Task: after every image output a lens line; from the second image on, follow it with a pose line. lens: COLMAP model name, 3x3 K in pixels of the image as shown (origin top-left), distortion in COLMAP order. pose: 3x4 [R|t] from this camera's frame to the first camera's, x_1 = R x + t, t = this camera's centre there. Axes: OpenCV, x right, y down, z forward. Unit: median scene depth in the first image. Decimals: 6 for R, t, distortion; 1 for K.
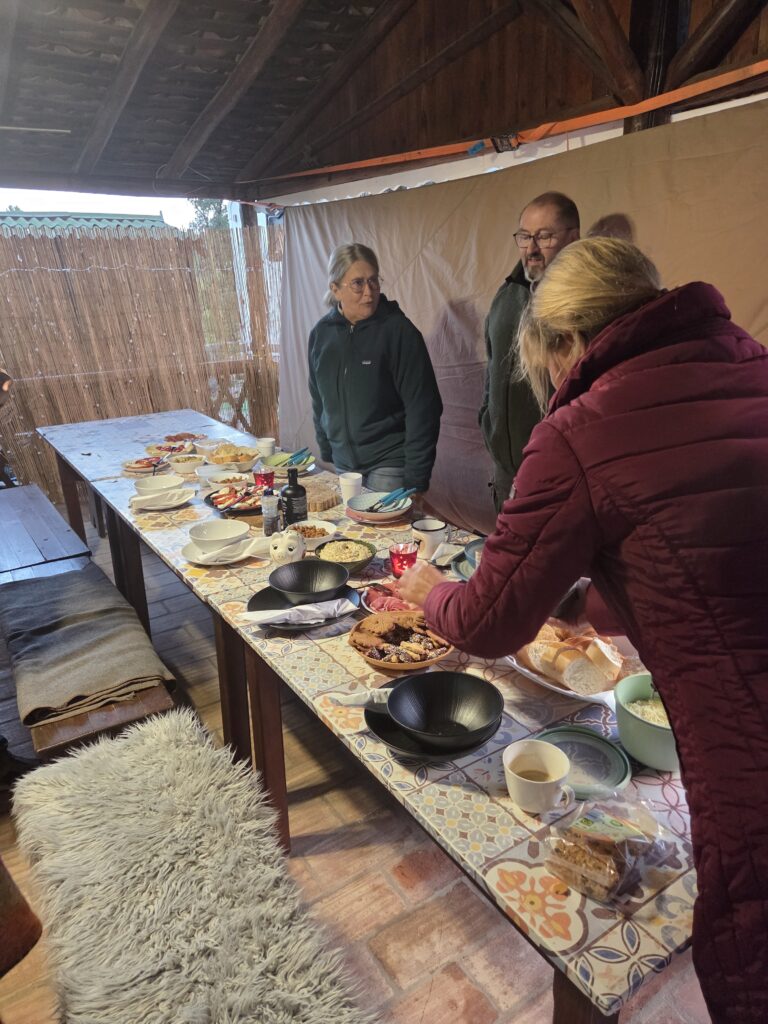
lens RADIAL K [[672.8, 0, 368.7], [0, 672.8, 511.4], [0, 0, 1]] dist [0.030050, -0.000399]
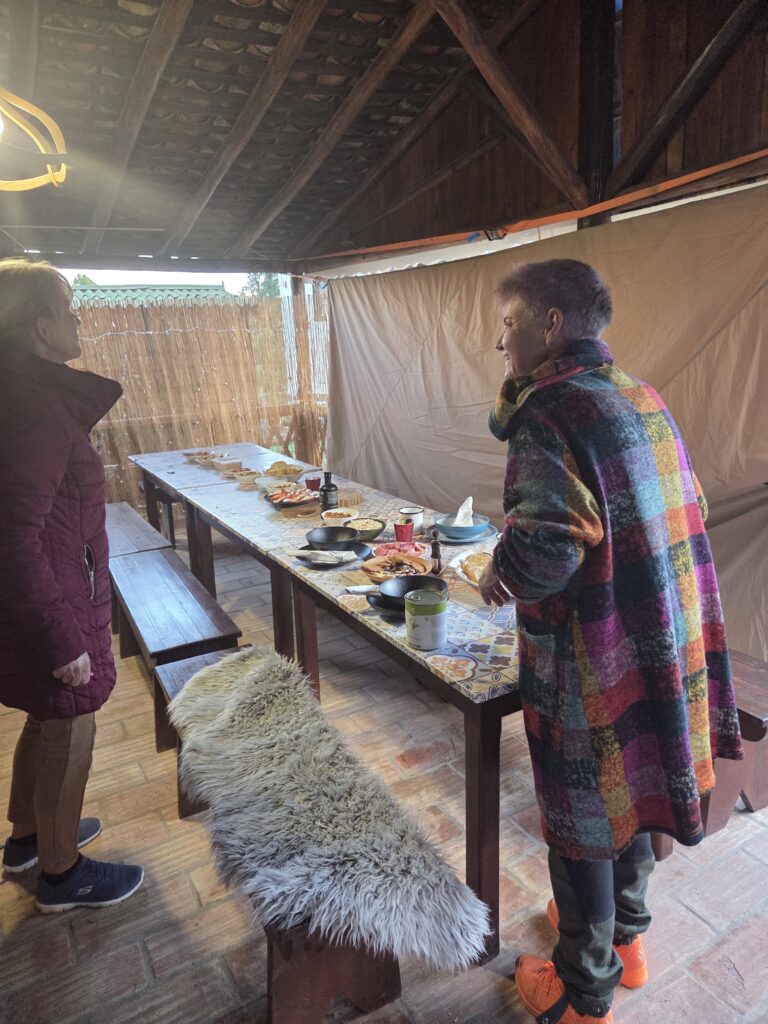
lens RADIAL K [[672.8, 0, 368.7], [0, 672.8, 511.4], [0, 0, 1]] dist [0.030050, -0.000399]
pose [[0.998048, 0.003160, -0.062373, 0.025597], [-0.007872, 0.997119, -0.075444, 0.054388], [0.061955, 0.075788, 0.995197, -0.163081]]
